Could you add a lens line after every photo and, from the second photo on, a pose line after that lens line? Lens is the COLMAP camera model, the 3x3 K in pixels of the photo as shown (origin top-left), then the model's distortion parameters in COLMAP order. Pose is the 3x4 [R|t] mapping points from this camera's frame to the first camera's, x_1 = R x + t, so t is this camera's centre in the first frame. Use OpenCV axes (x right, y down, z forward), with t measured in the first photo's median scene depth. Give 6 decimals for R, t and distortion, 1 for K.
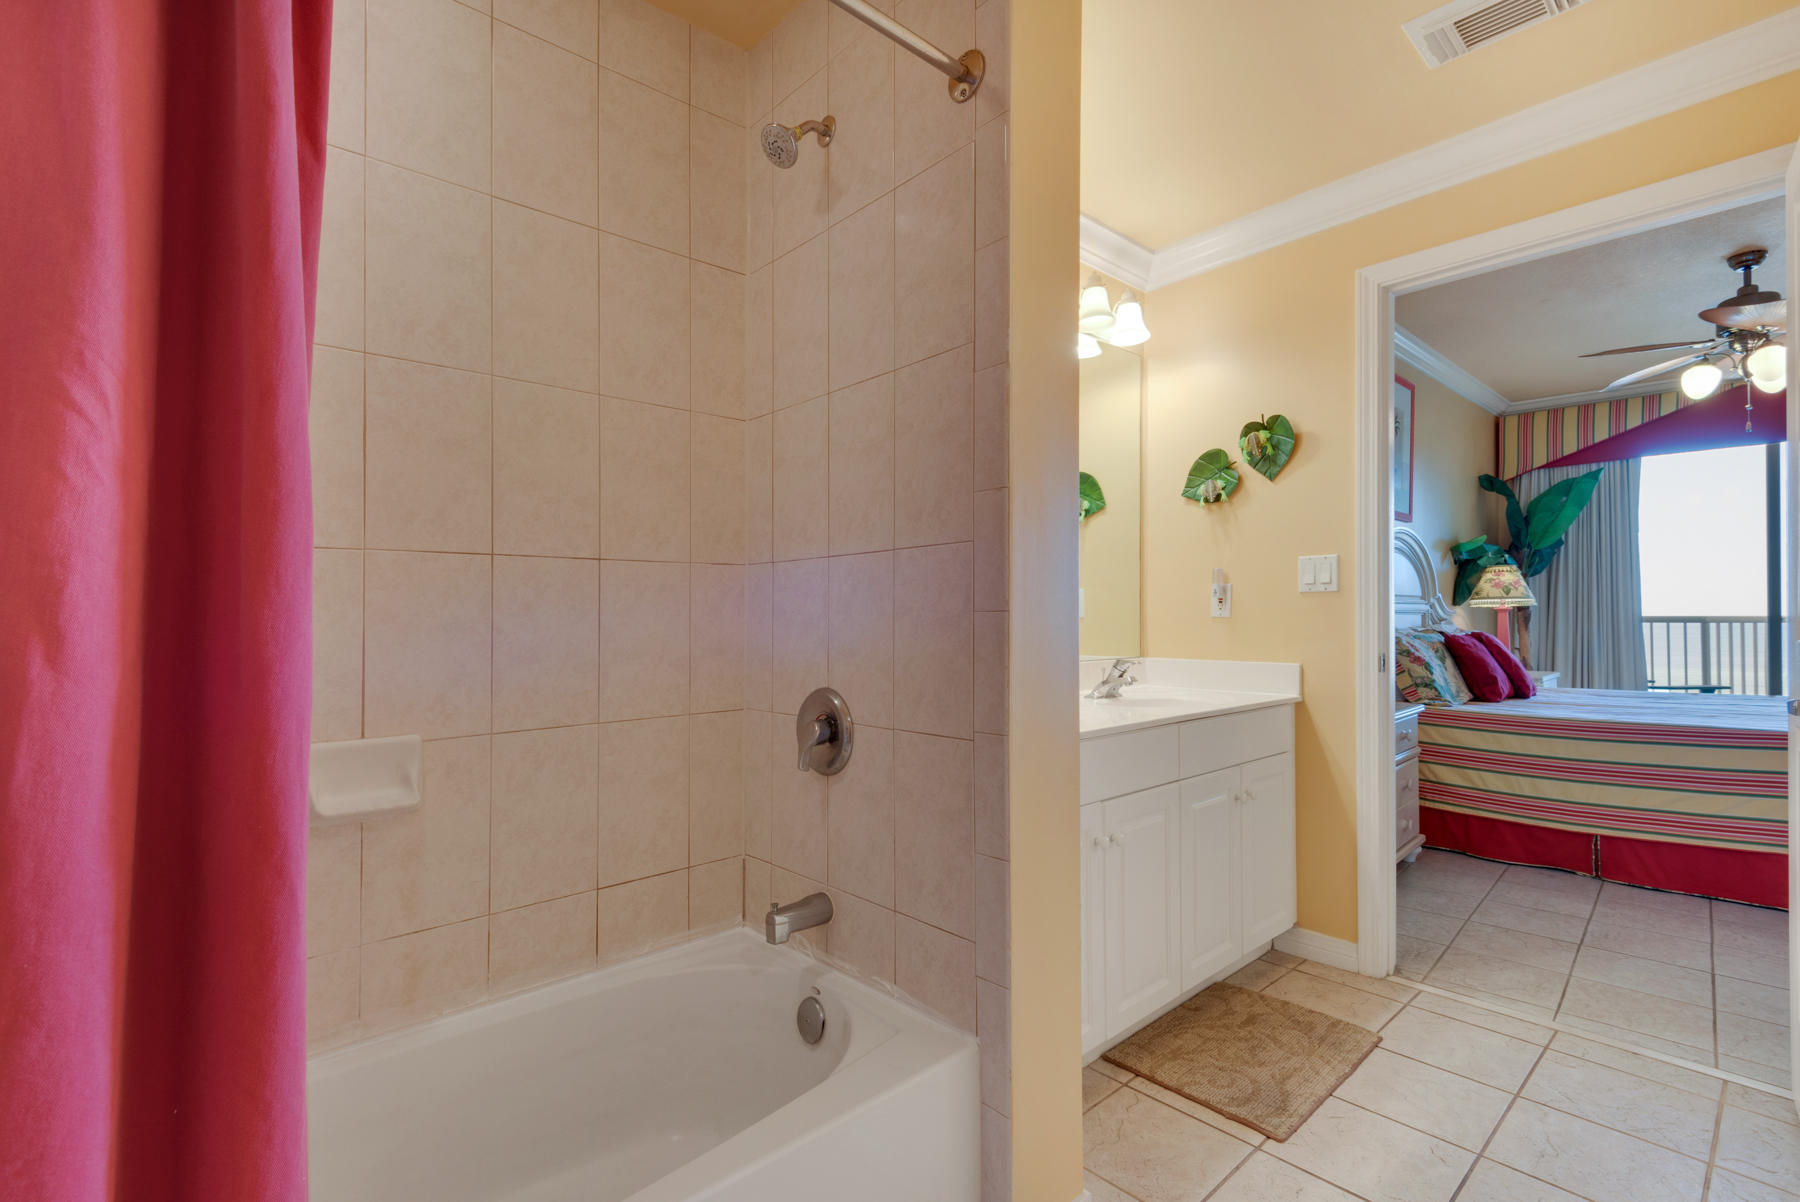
lens RADIAL K [[801.2, 0, 897.0], [0, 801.2, 609.9], [0, 0, 1]] dist [-0.001206, -0.000710]
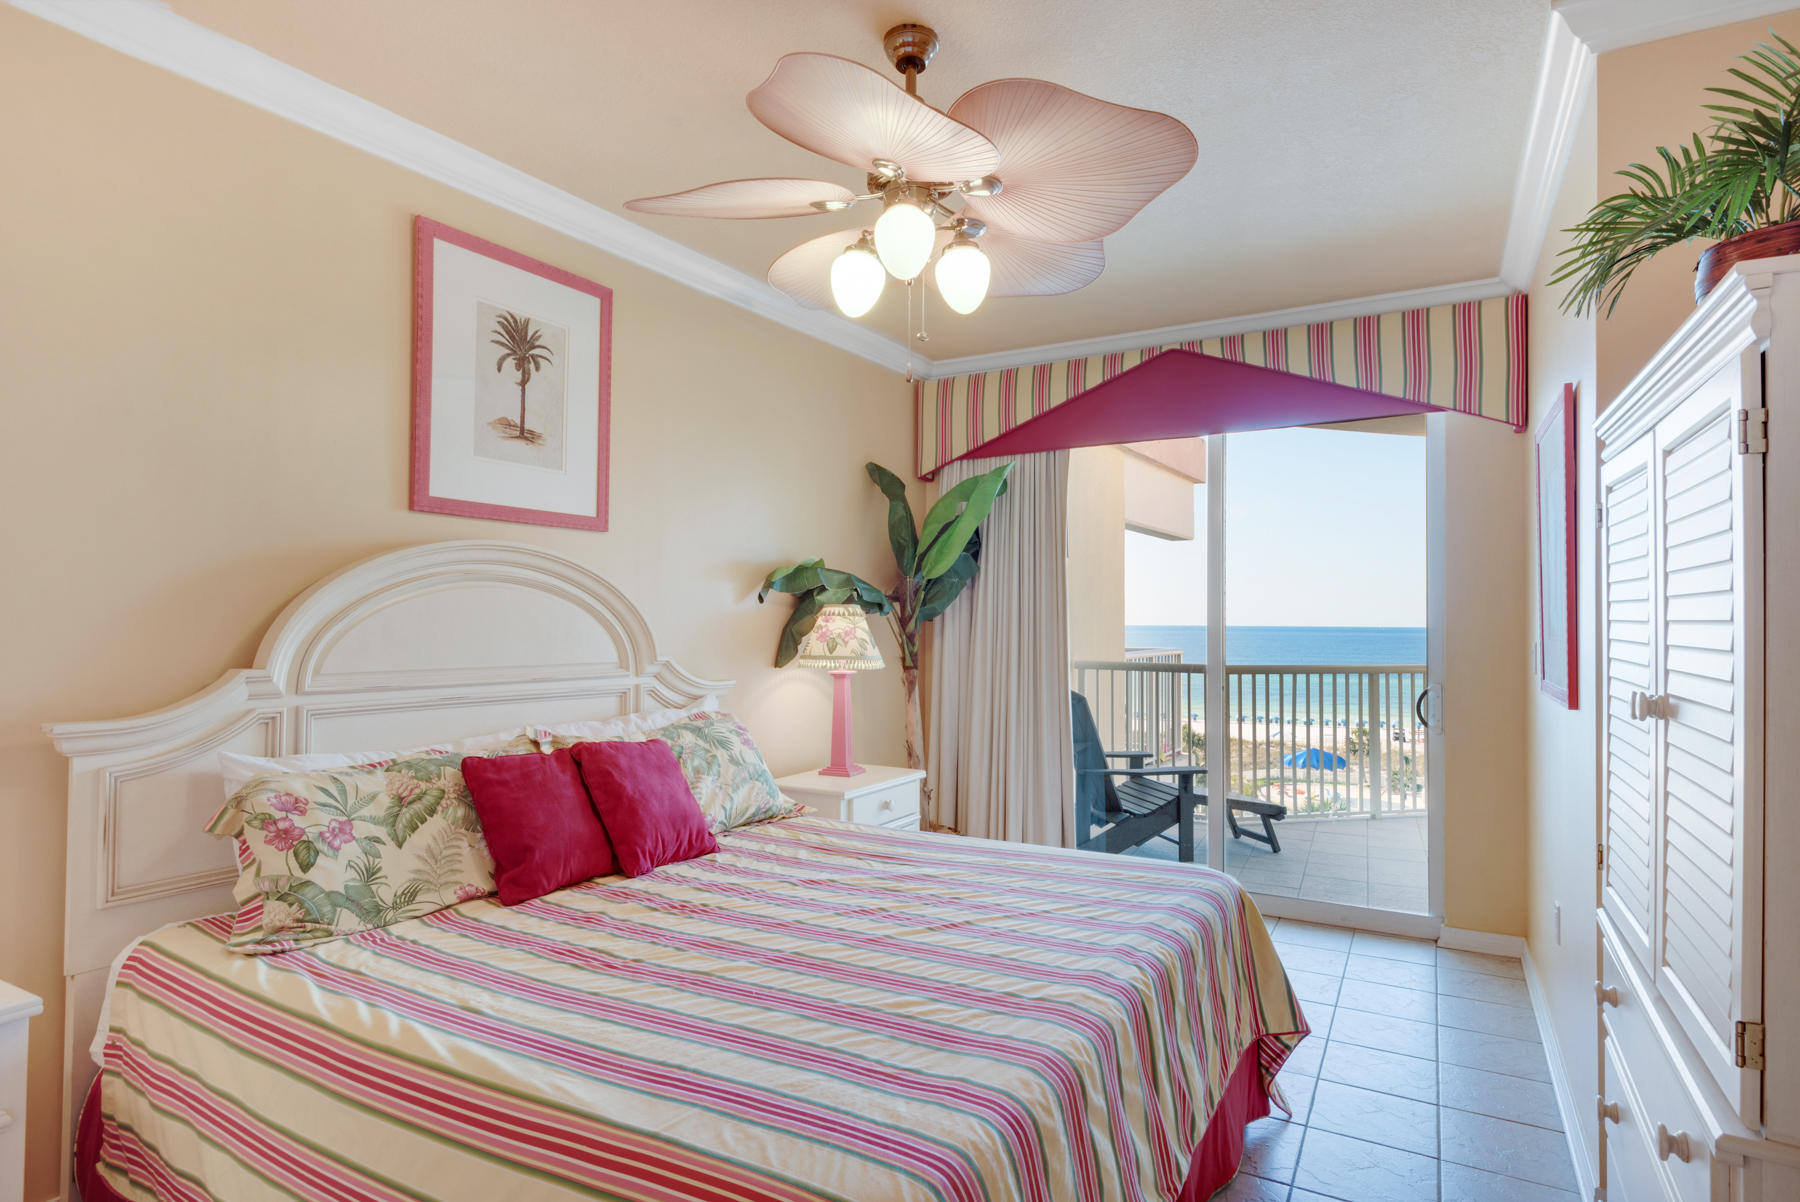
lens RADIAL K [[925.8, 0, 900.0], [0, 925.8, 601.0], [0, 0, 1]] dist [0.026240, -0.000430]
pose [[0.959702, 0.011134, 0.280797, 0.548794], [-0.007557, 0.999876, -0.013816, -0.044687], [-0.280916, 0.011137, 0.959668, 0.259953]]
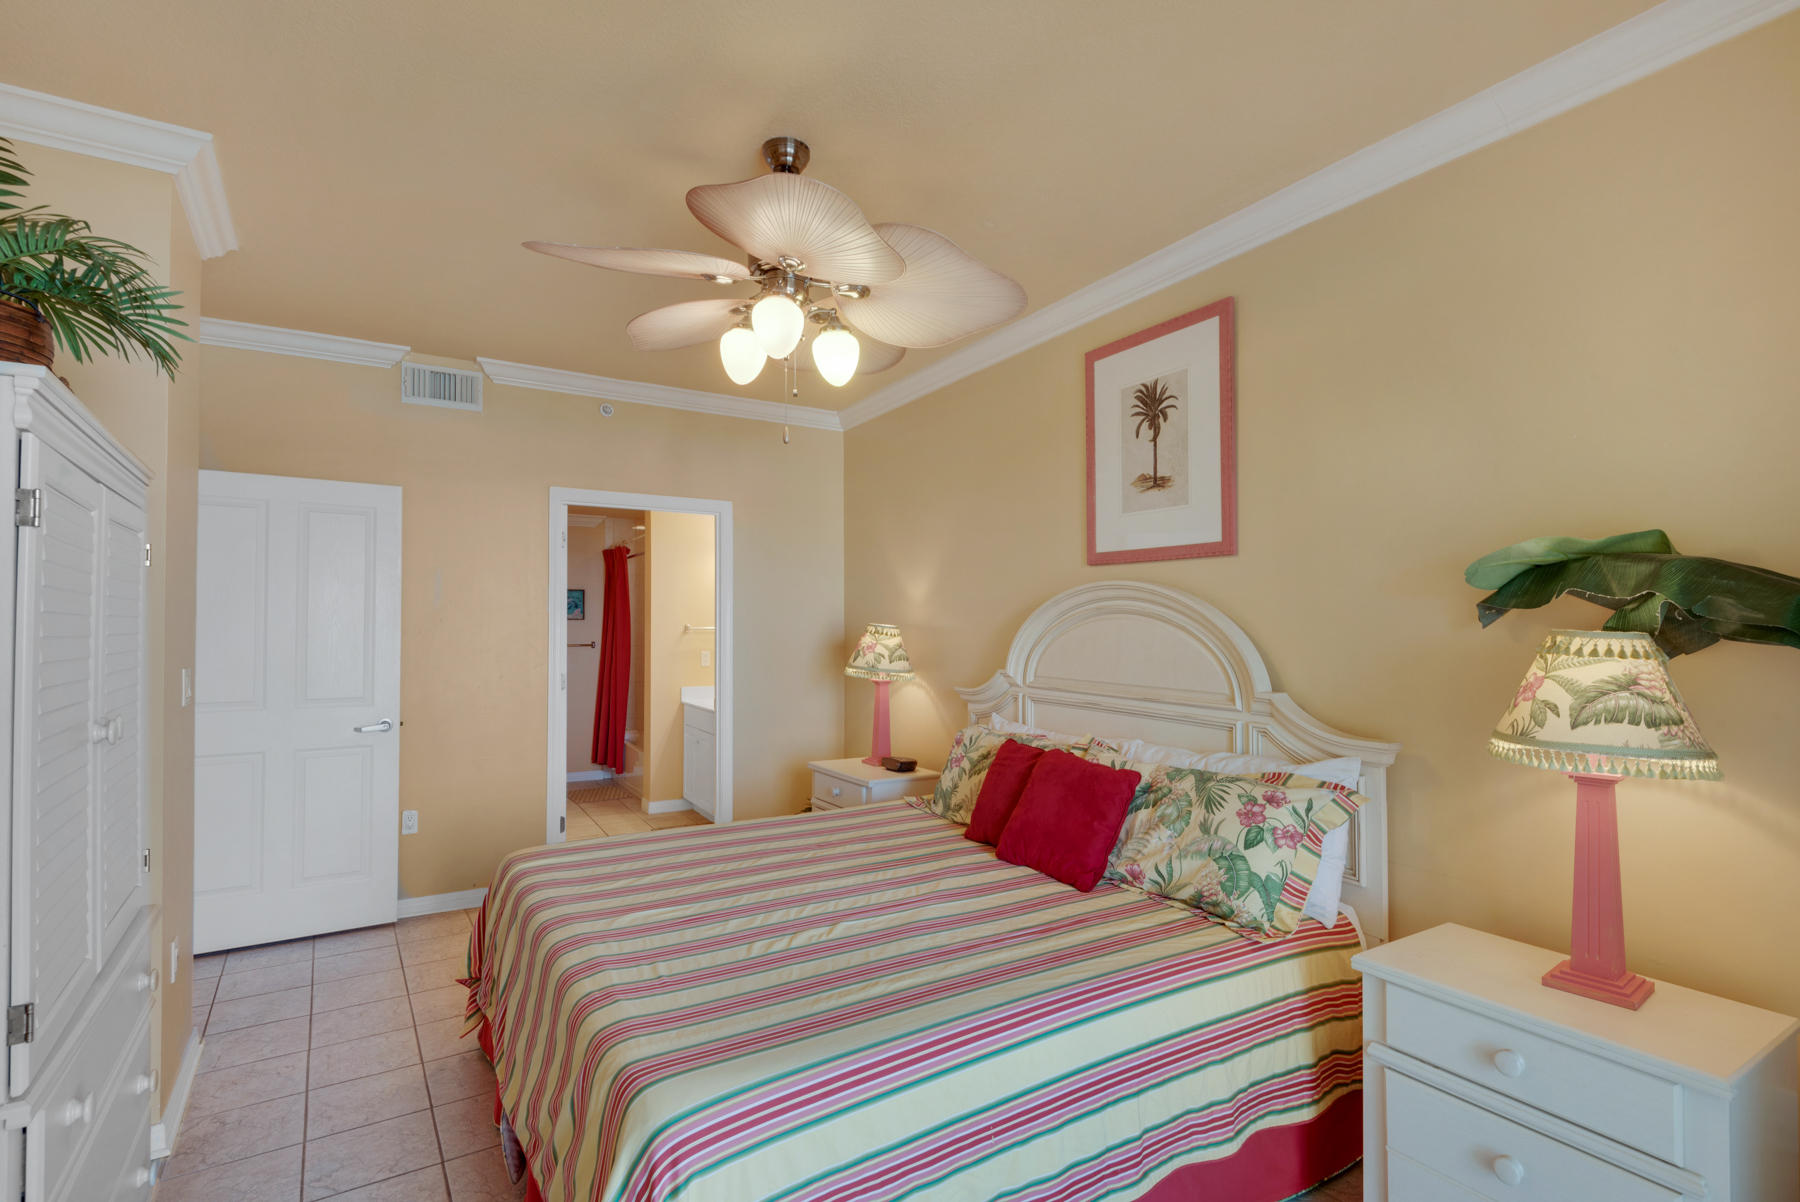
lens RADIAL K [[830.3, 0, 873.6], [0, 830.3, 624.5], [0, 0, 1]] dist [0.003782, 0.000121]
pose [[-0.223892, 0.000982, -0.974613, 1.025036], [-0.003585, 0.999992, 0.001831, -0.053792], [0.974607, 0.003904, -0.223887, 0.741461]]
